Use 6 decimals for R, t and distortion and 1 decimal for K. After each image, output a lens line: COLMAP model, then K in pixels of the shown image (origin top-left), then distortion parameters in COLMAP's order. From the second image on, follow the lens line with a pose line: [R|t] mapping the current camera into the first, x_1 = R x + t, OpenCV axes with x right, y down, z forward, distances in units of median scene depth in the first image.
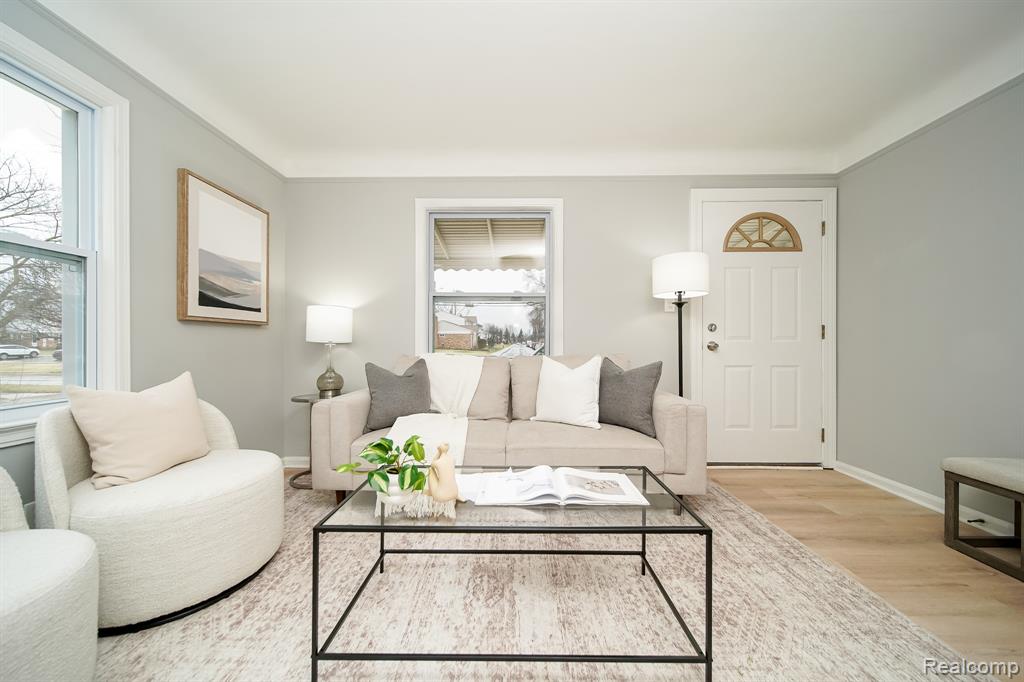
lens RADIAL K [[358.7, 0, 514.7], [0, 358.7, 344.0], [0, 0, 1]] dist [-0.008893, -0.000094]
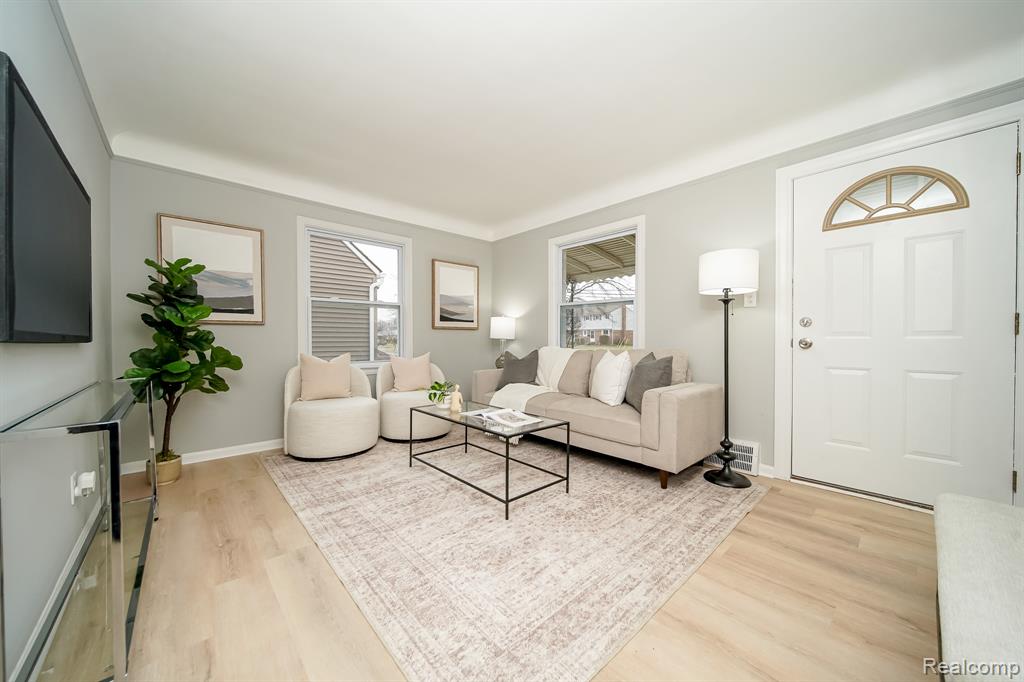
lens RADIAL K [[363.5, 0, 515.0], [0, 363.5, 340.6], [0, 0, 1]] dist [0.000639, -0.000006]
pose [[0.692155, 0.004137, -0.721737, 0.808167], [-0.003308, 0.999991, 0.002560, -0.000633], [0.721741, 0.000615, 0.692163, -0.138746]]
